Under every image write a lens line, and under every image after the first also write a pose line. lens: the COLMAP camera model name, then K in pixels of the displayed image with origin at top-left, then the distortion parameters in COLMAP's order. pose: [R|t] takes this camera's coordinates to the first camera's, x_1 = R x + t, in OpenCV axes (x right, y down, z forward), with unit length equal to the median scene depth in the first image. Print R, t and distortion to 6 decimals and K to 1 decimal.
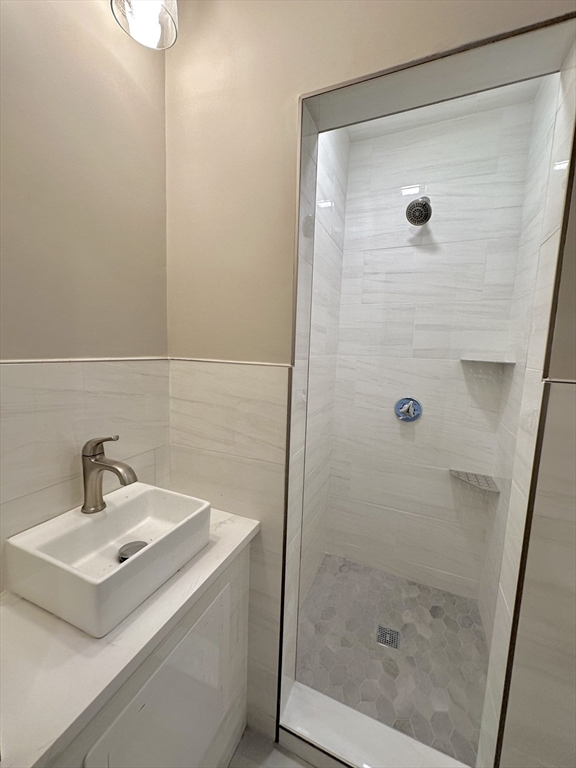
lens RADIAL K [[307.6, 0, 288.1], [0, 307.6, 383.1], [0, 0, 1]] dist [-0.001637, 0.000547]
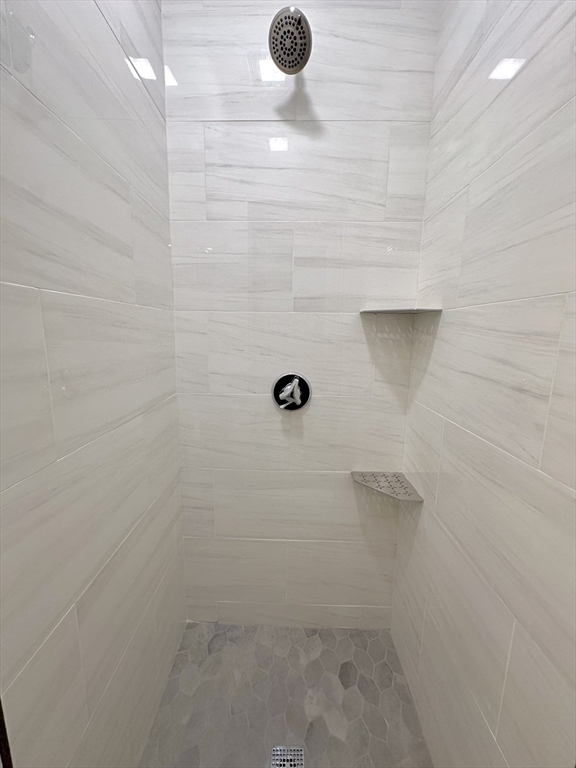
lens RADIAL K [[307.6, 0, 287.3], [0, 307.6, 383.2], [0, 0, 1]] dist [-0.001637, 0.000547]
pose [[0.922665, -0.088224, 0.375374, 0.151445], [0.062536, 0.994823, 0.080099, 0.014109], [-0.380498, -0.050430, 0.923406, 0.440915]]
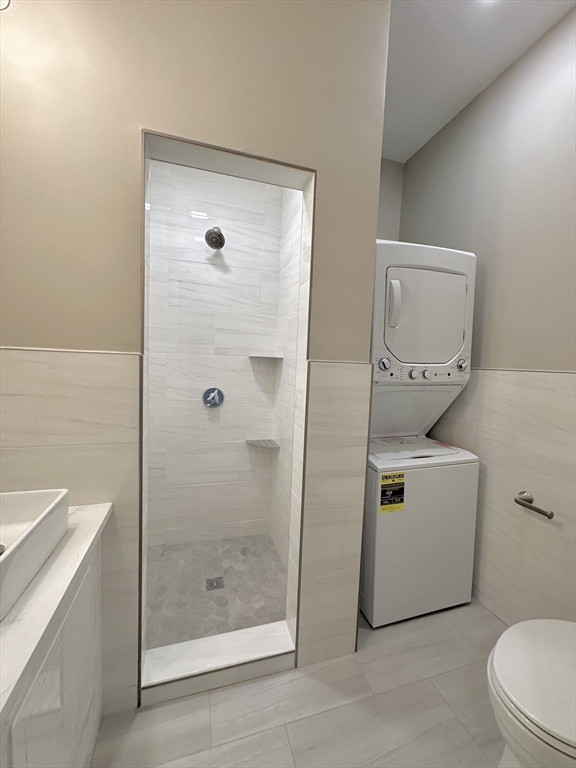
lens RADIAL K [[307.6, 0, 287.5], [0, 307.6, 383.4], [0, 0, 1]] dist [-0.001637, 0.000547]
pose [[0.762080, -0.049317, 0.645601, -0.184398], [0.061278, 0.998113, 0.003912, 0.046919], [-0.644576, 0.036580, 0.763665, -0.128144]]
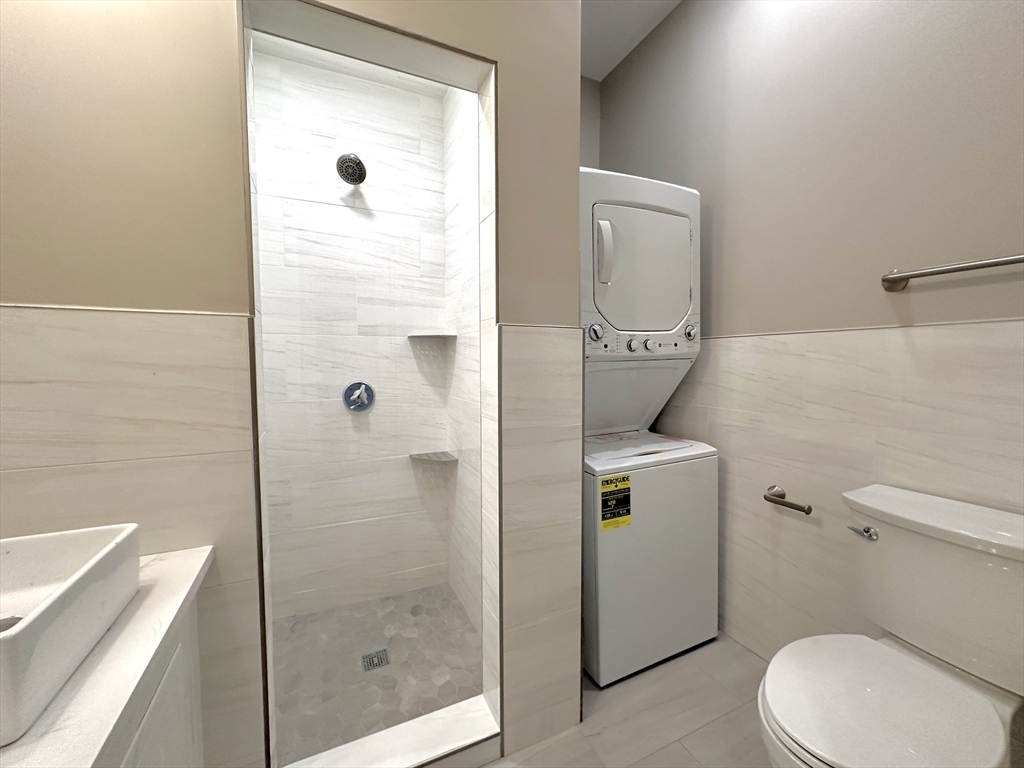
lens RADIAL K [[410.2, 0, 510.7], [0, 410.2, 383.7], [0, 0, 1]] dist [-0.001637, 0.000547]
pose [[0.664701, -0.076752, 0.743157, -0.189139], [0.111610, 0.993748, 0.002806, 0.103354], [-0.738726, 0.081079, 0.669112, -0.078653]]
